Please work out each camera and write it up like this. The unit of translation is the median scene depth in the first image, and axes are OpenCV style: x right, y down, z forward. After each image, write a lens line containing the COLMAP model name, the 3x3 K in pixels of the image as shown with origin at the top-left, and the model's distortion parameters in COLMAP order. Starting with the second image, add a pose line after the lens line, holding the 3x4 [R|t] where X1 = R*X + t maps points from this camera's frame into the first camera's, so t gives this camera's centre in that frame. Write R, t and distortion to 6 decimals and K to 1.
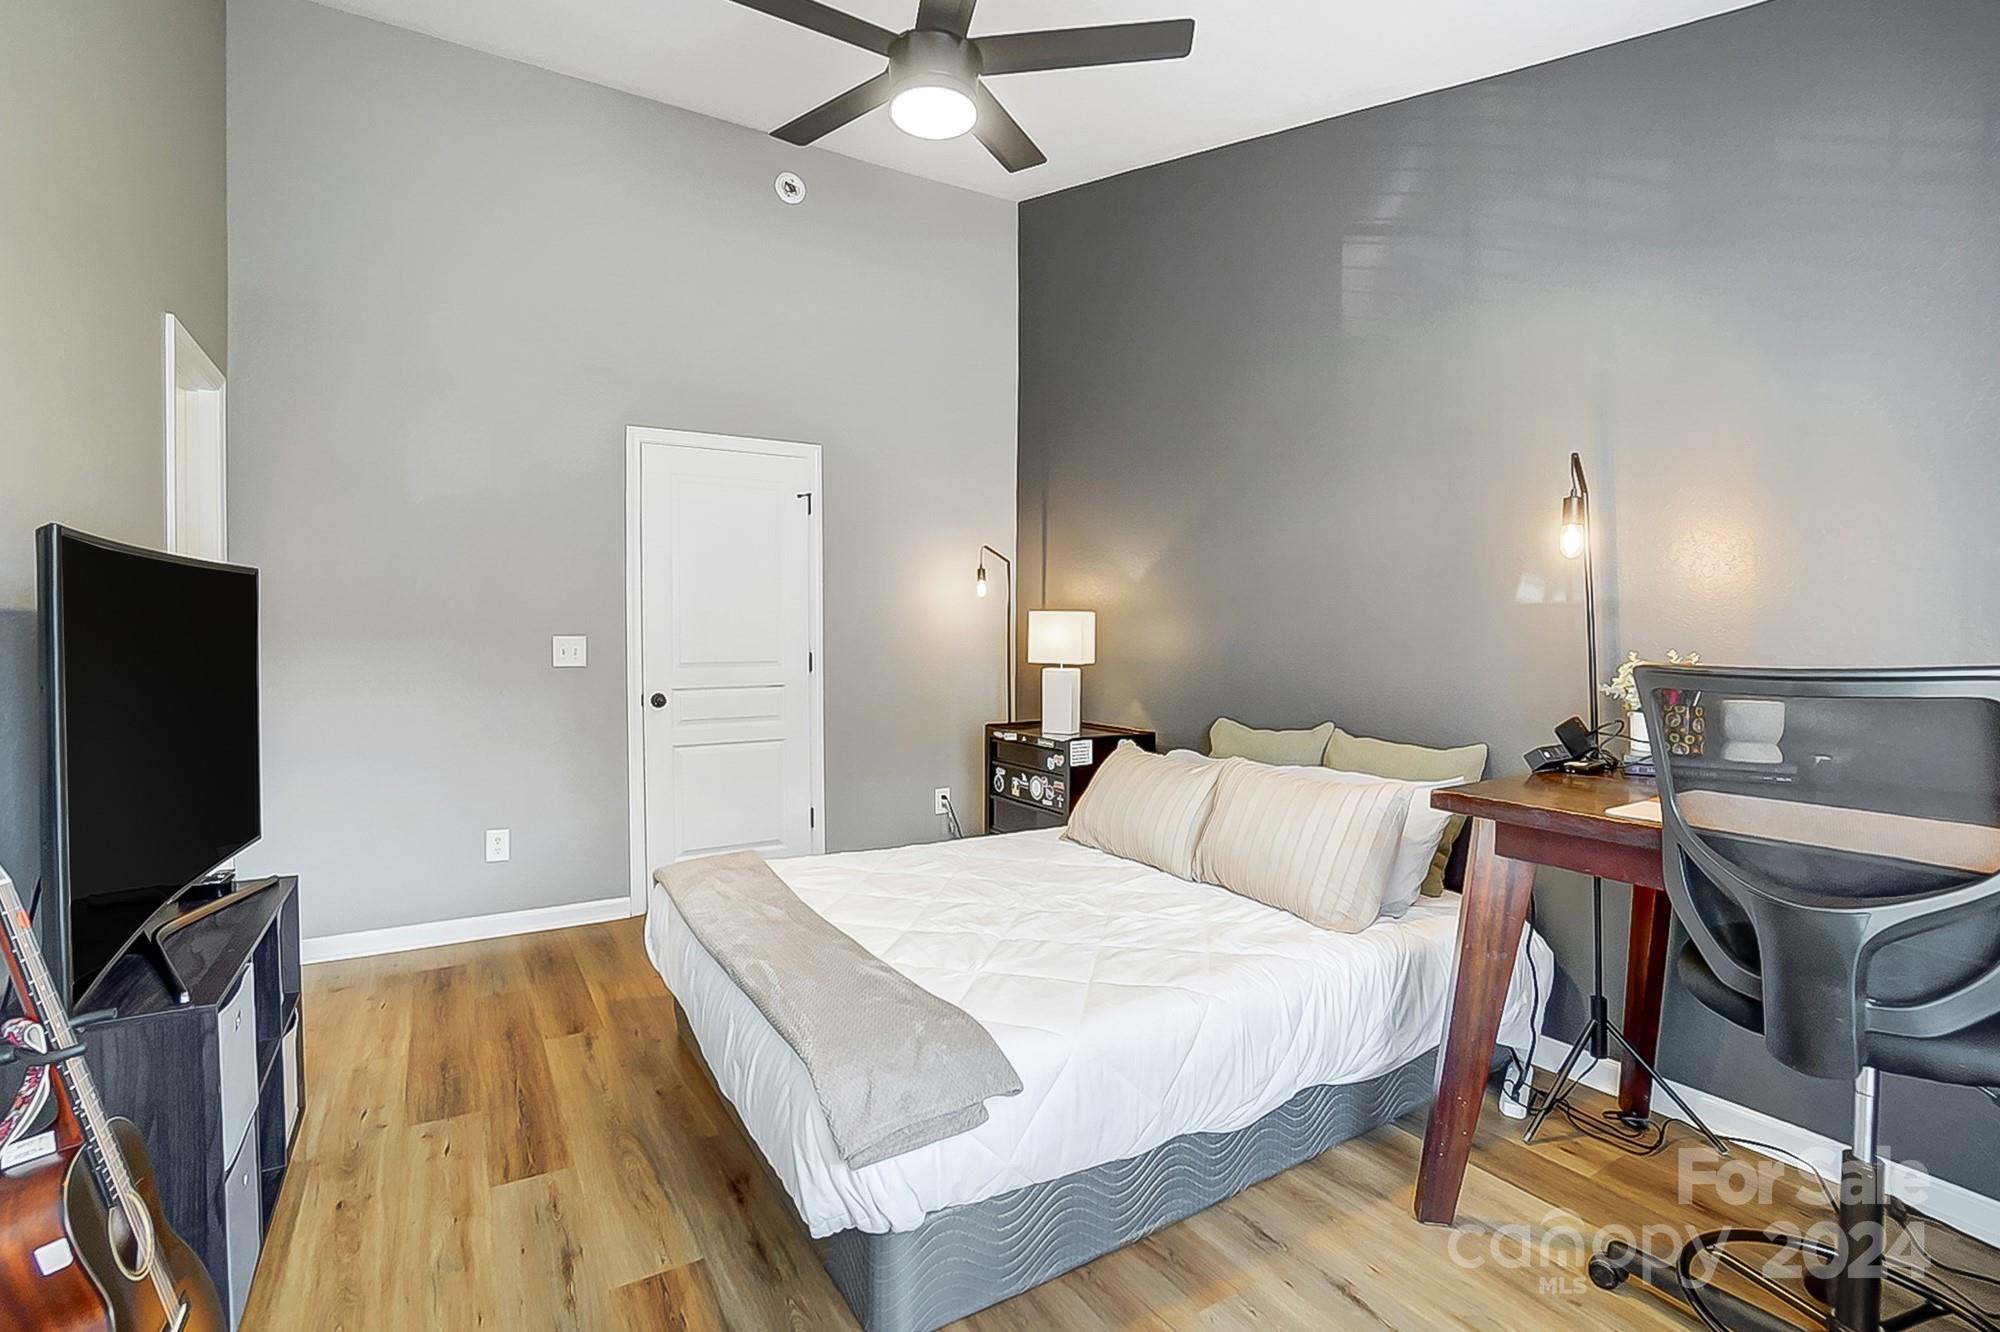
lens RADIAL K [[891.5, 0, 992.1], [0, 891.5, 658.9], [0, 0, 1]] dist [-0.063536, 0.023374]
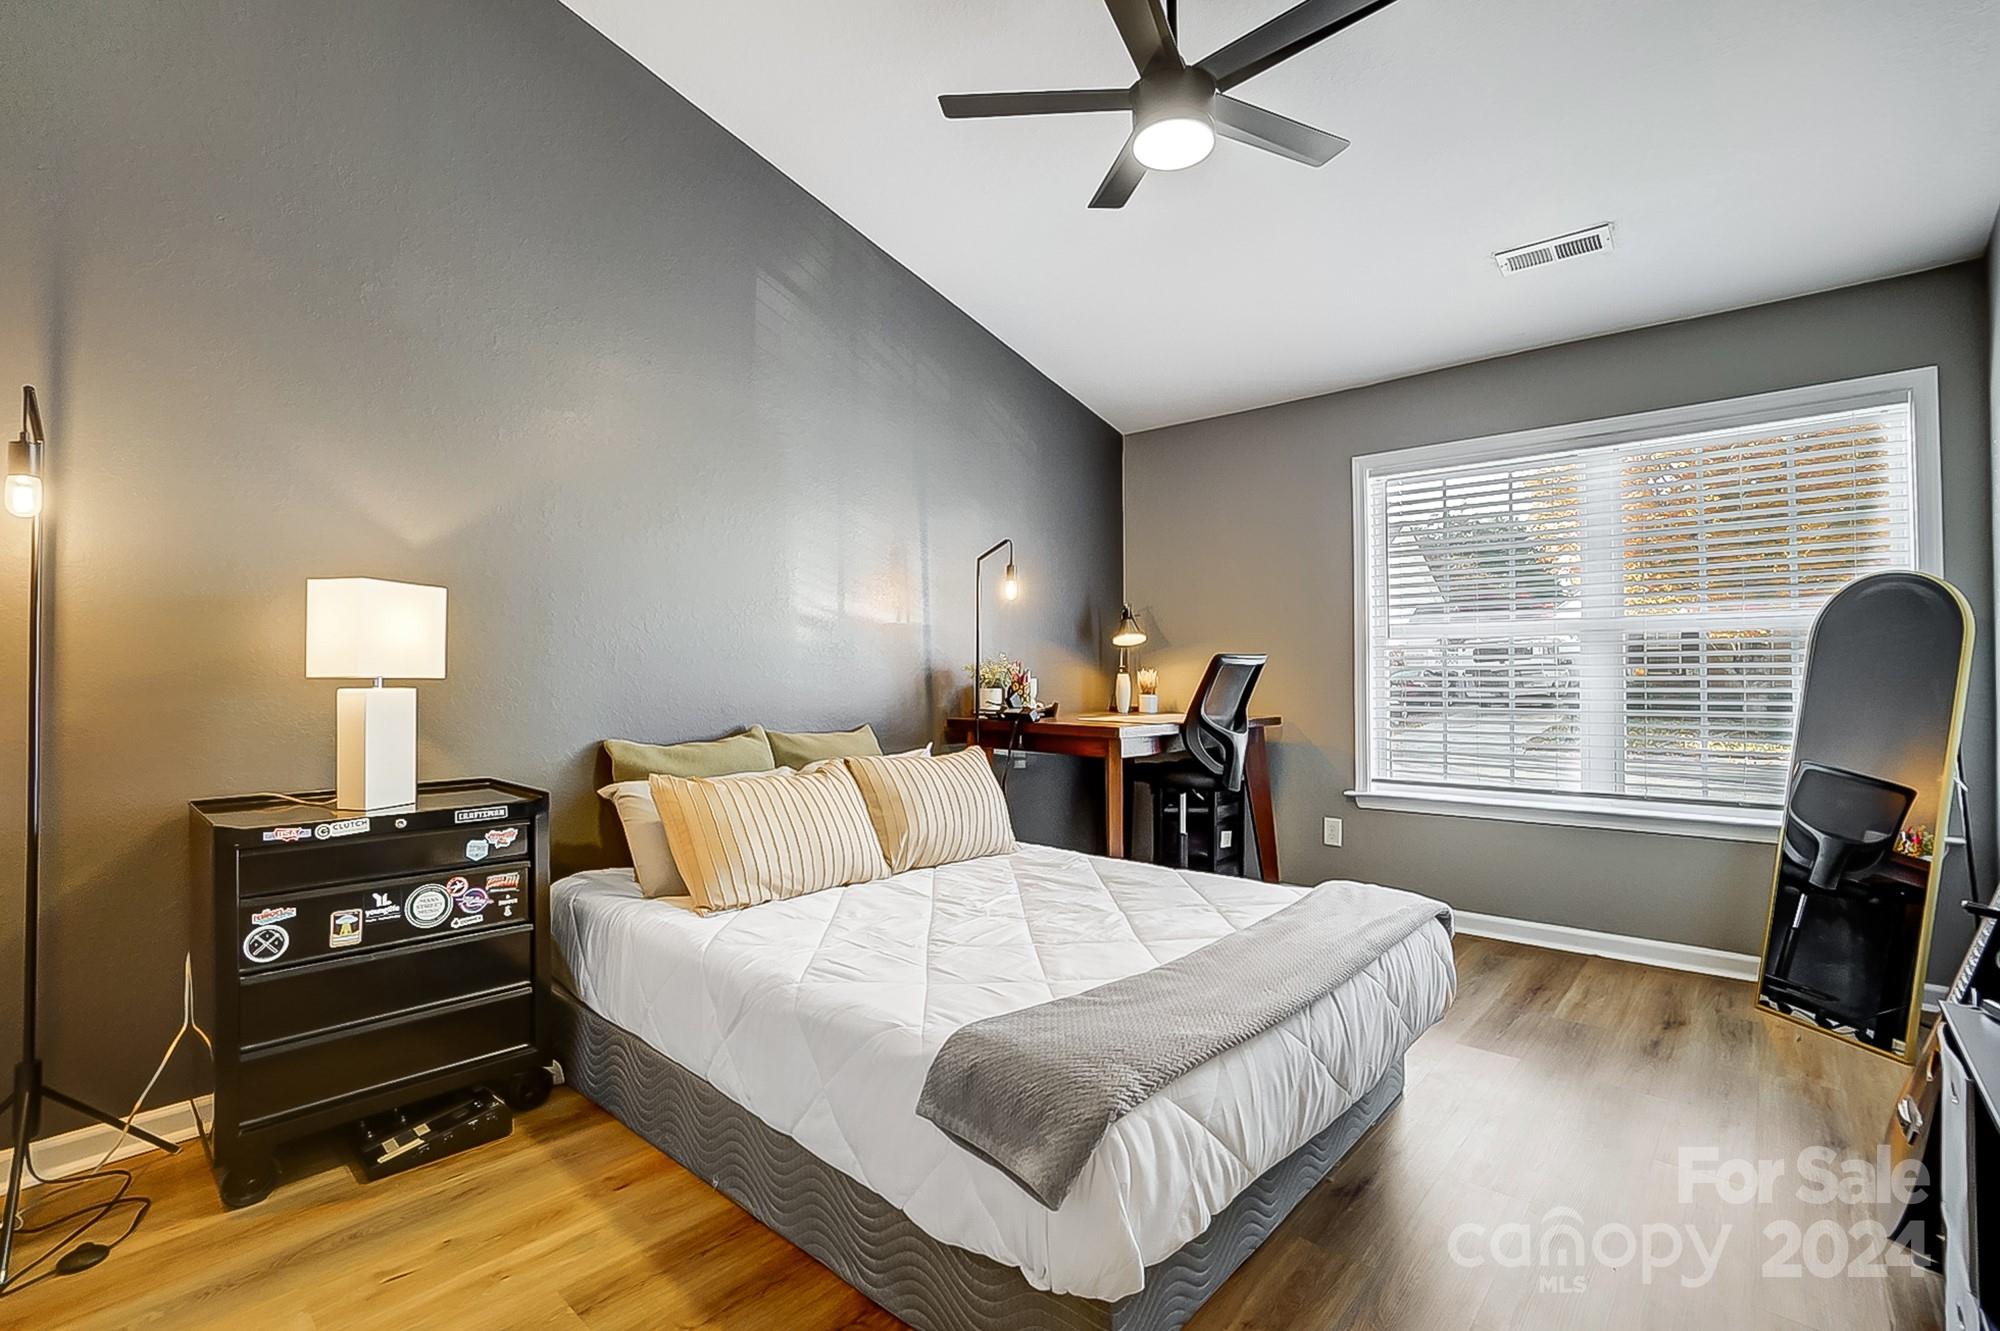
lens RADIAL K [[891.5, 0, 992.1], [0, 891.5, 658.4], [0, 0, 1]] dist [-0.063536, 0.023374]
pose [[-0.265133, 0.015290, 0.964091, -0.547157], [0.025886, 0.999627, -0.008735, 0.006903], [-0.963864, 0.022640, -0.265430, 0.794782]]
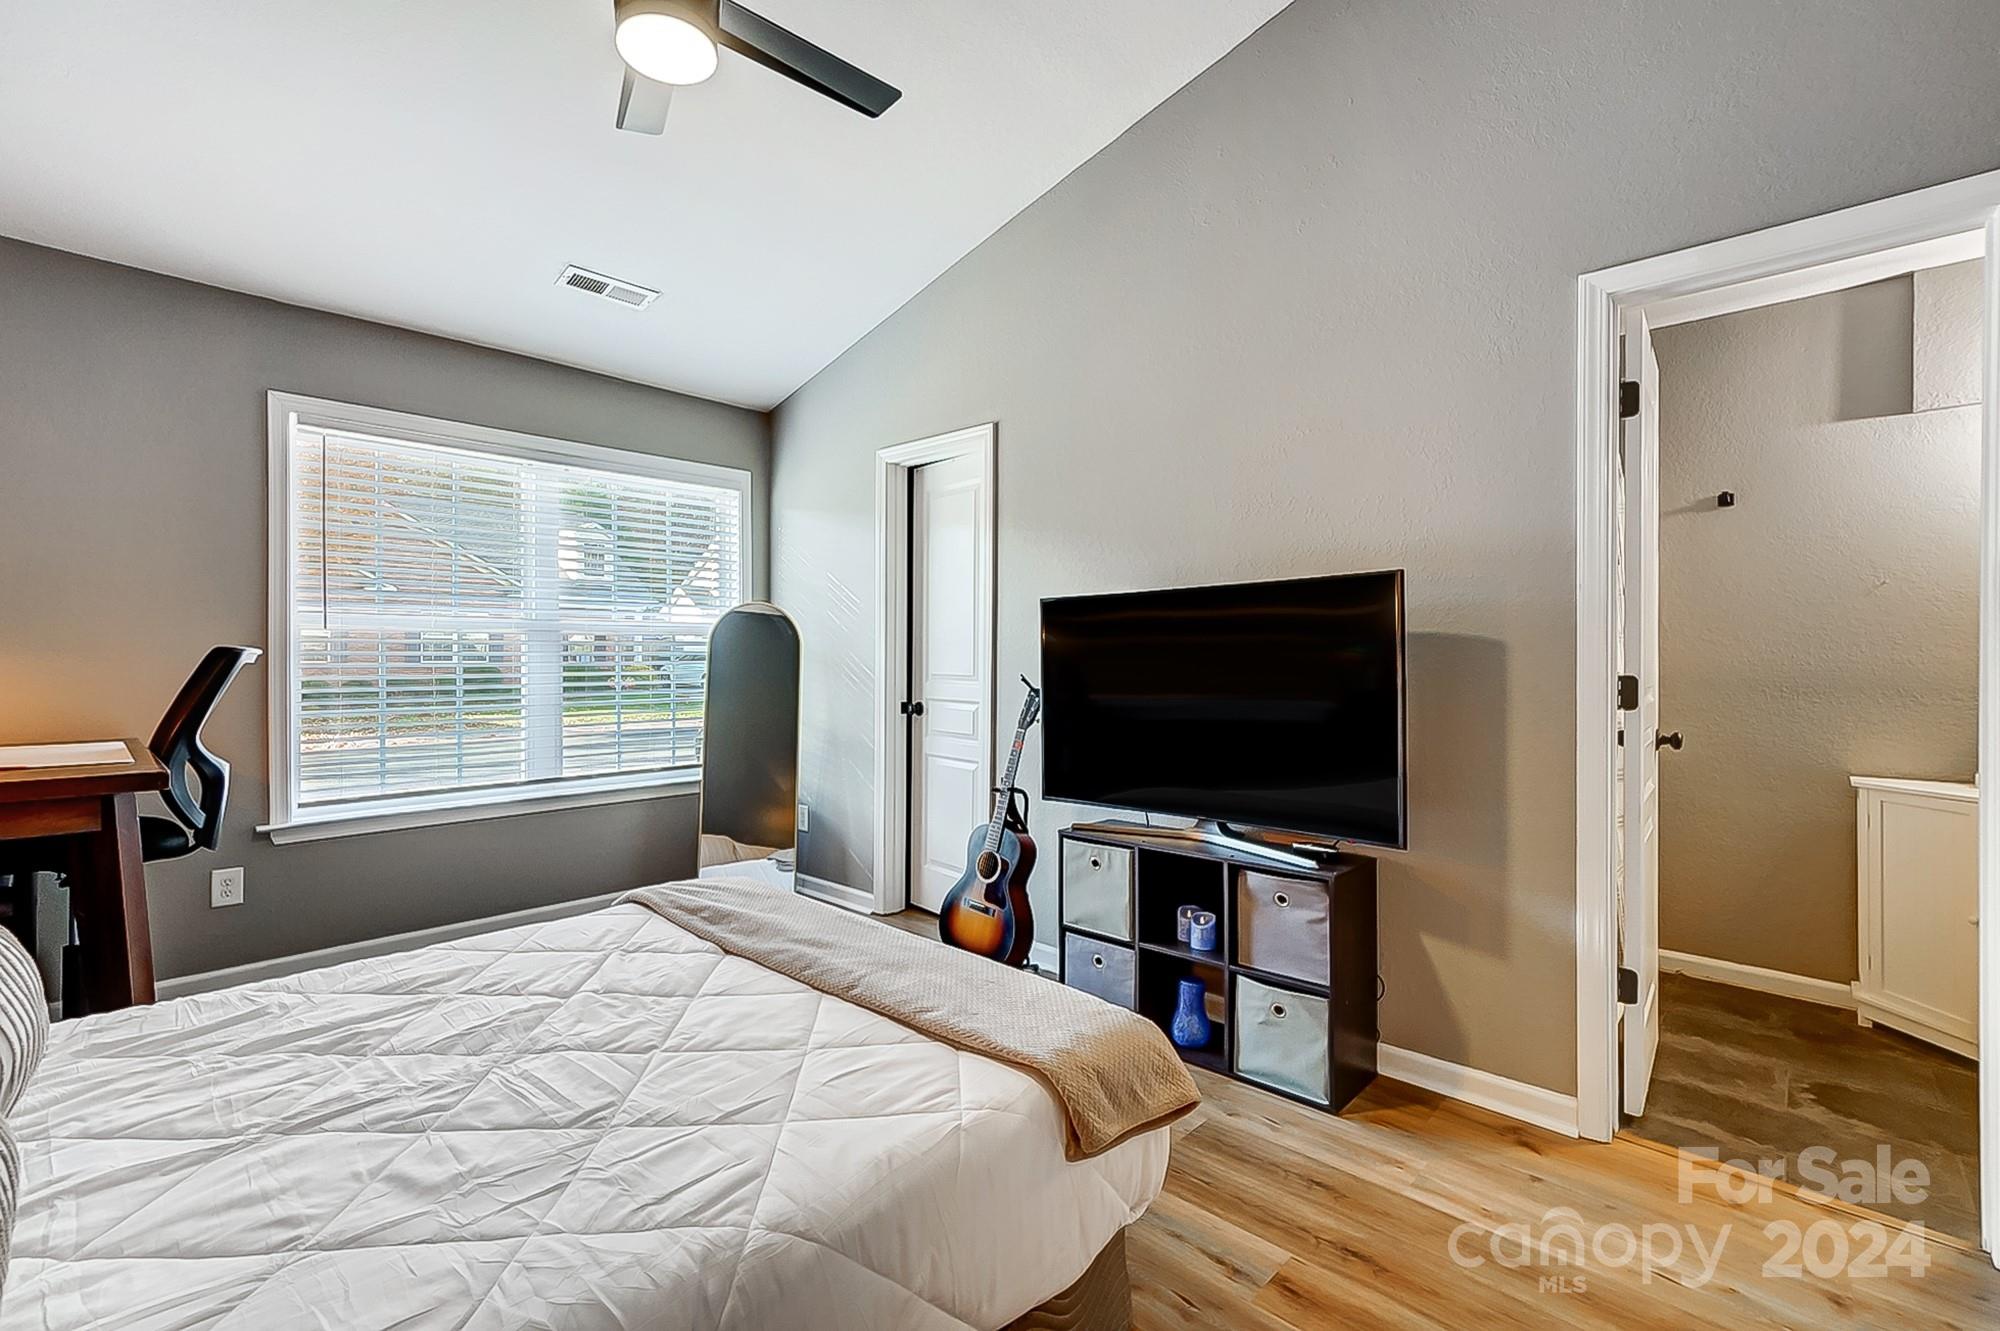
lens RADIAL K [[891.5, 0, 992.1], [0, 891.5, 658.4], [0, 0, 1]] dist [-0.063536, 0.023374]
pose [[-0.963579, -0.000045, -0.267424, -0.090131], [-0.006046, 0.999748, 0.021615, -0.006270], [0.267356, 0.022445, -0.963336, 1.029918]]
